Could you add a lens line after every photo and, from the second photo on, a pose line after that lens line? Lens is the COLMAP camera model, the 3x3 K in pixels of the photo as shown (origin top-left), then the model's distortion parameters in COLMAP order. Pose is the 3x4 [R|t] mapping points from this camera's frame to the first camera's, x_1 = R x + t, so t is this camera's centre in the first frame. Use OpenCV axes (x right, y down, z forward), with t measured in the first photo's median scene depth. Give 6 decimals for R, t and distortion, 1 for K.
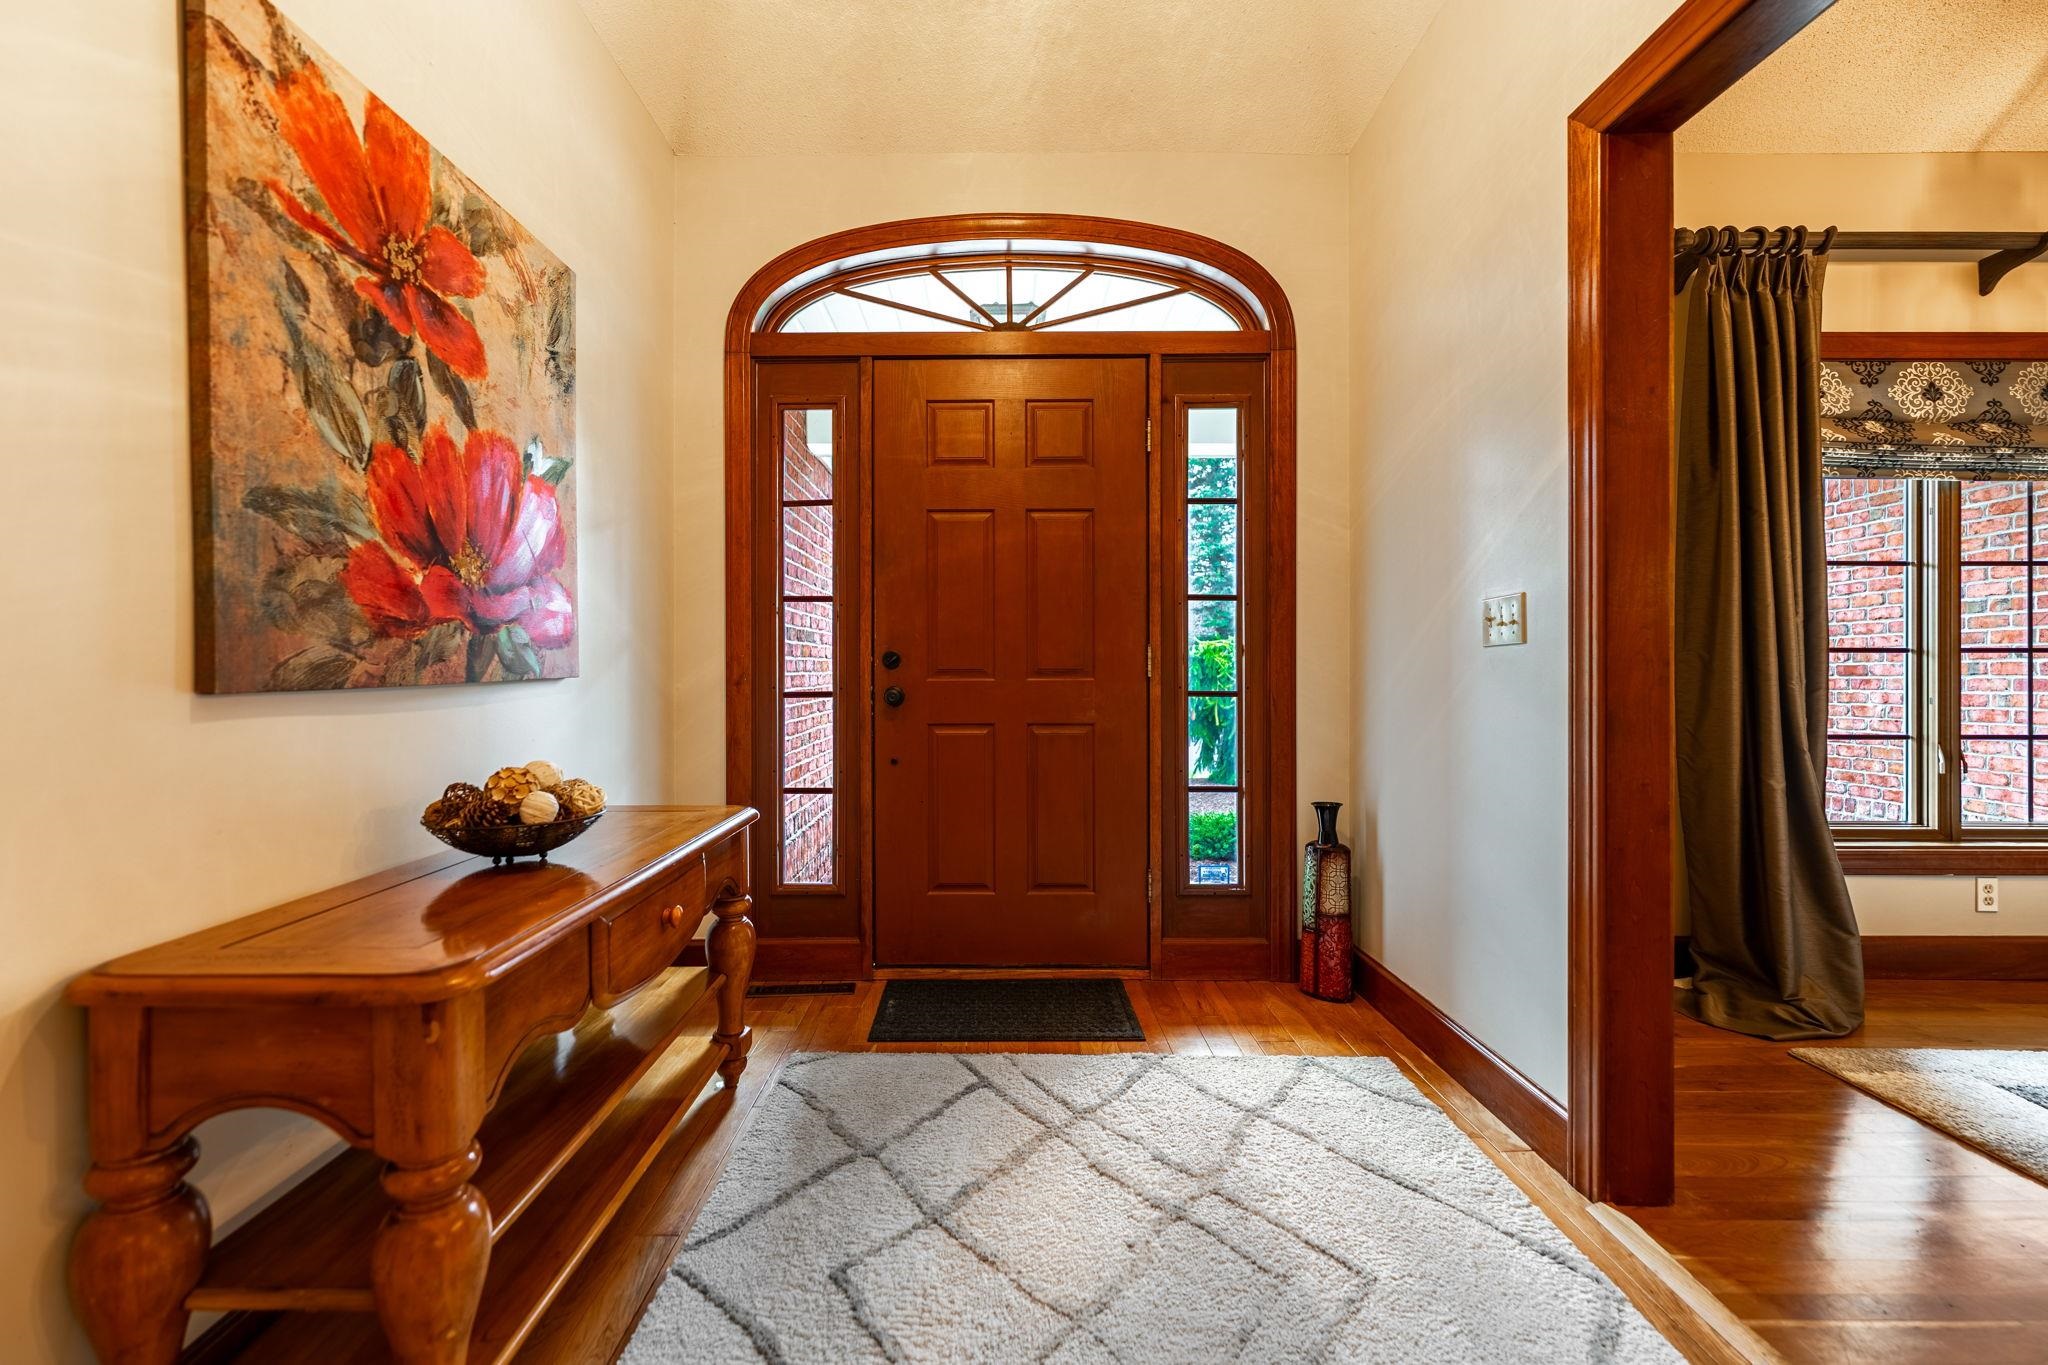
lens RADIAL K [[880.4, 0, 1024.7], [0, 880.4, 678.6], [0, 0, 1]] dist [0.000634, 0.000198]
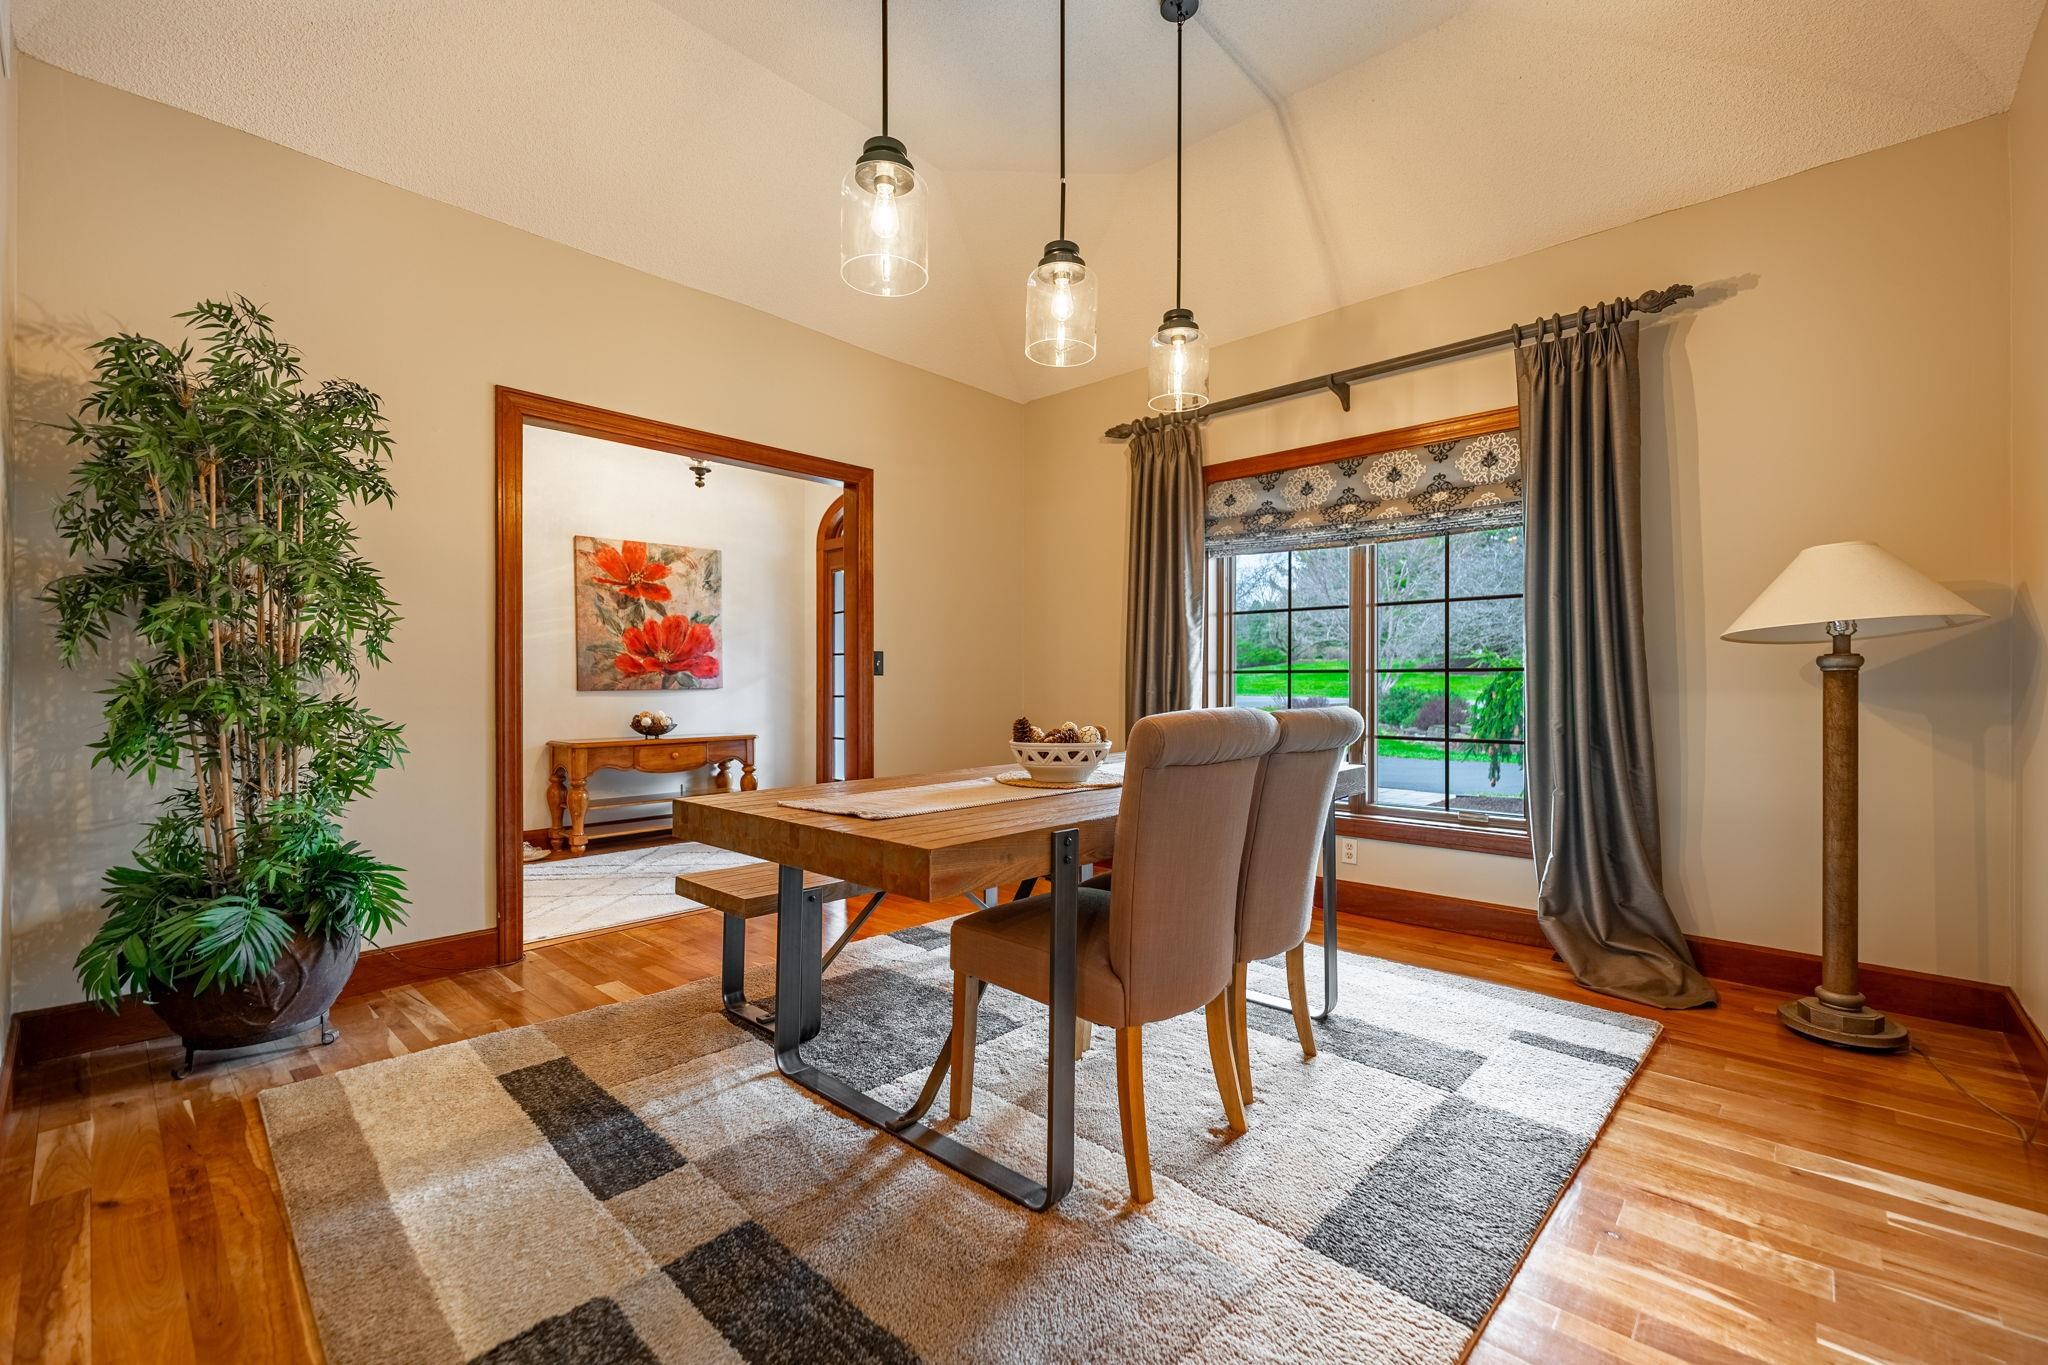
lens RADIAL K [[880.4, 0, 1018.8], [0, 880.4, 680.1], [0, 0, 1]] dist [0.000634, 0.000198]
pose [[0.729696, -0.003117, -0.683764, 3.024407], [-0.004457, 0.999947, -0.009315, -0.006094], [0.683757, 0.009845, 0.729643, -0.627130]]
